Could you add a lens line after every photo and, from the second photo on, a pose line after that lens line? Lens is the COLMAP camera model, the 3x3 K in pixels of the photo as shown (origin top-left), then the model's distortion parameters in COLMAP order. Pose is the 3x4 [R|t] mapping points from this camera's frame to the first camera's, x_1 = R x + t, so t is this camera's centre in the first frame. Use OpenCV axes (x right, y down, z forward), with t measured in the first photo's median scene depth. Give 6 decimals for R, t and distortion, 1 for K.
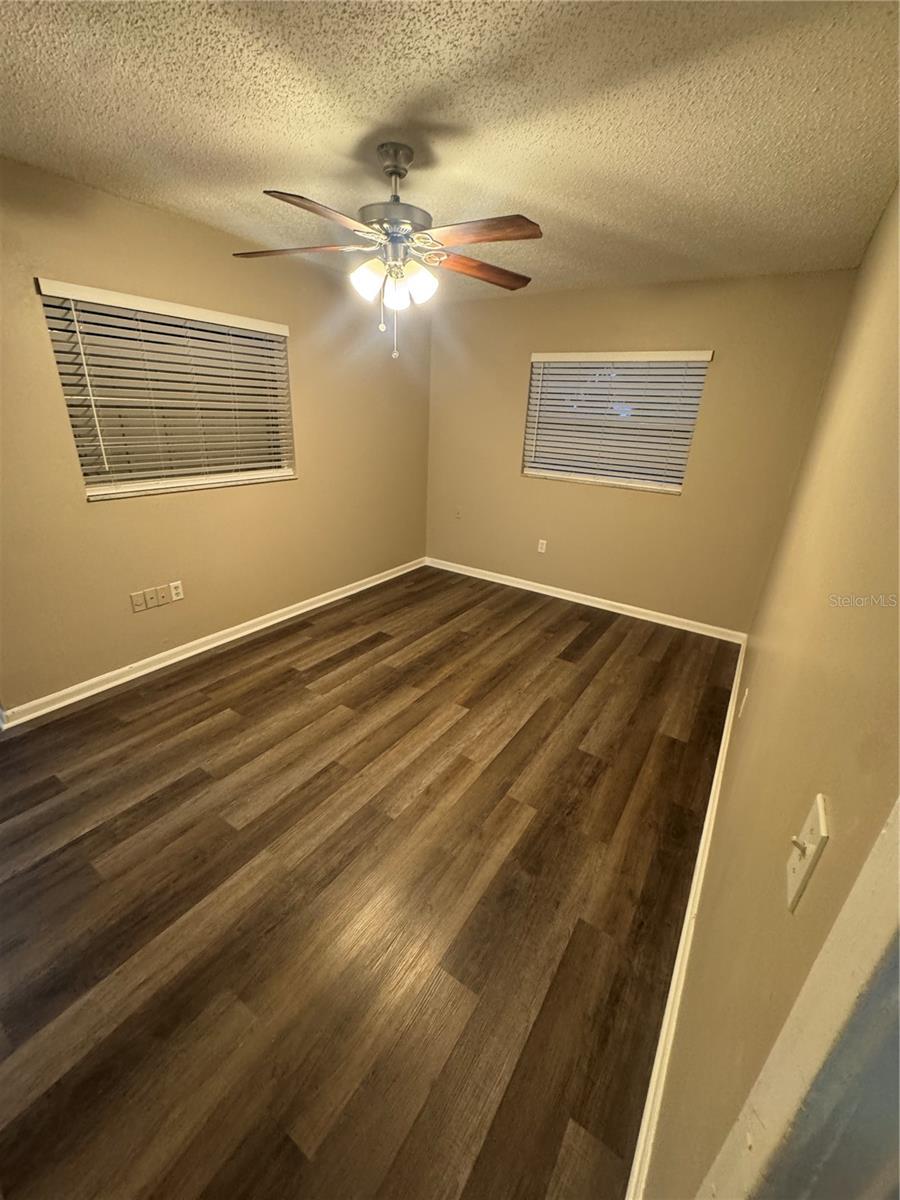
lens RADIAL K [[475.8, 0, 449.3], [0, 475.8, 601.3], [0, 0, 1]] dist [0.002832, 0.000477]
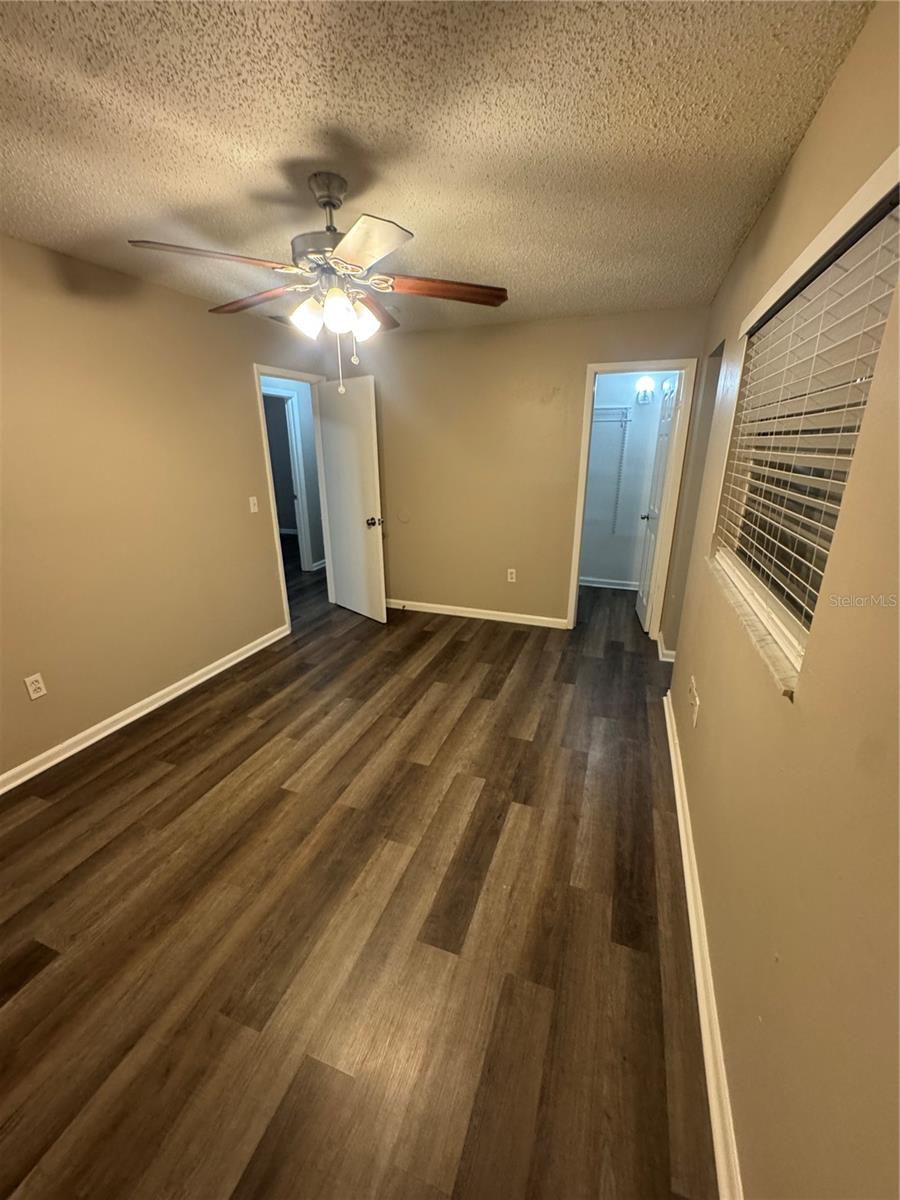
lens RADIAL K [[475.8, 0, 452.2], [0, 475.8, 597.4], [0, 0, 1]] dist [0.002832, 0.000477]
pose [[-0.969849, 0.038903, -0.240582, -0.066795], [-0.124245, 0.770325, 0.625429, -0.640517], [0.209657, 0.636463, -0.742266, 1.558044]]
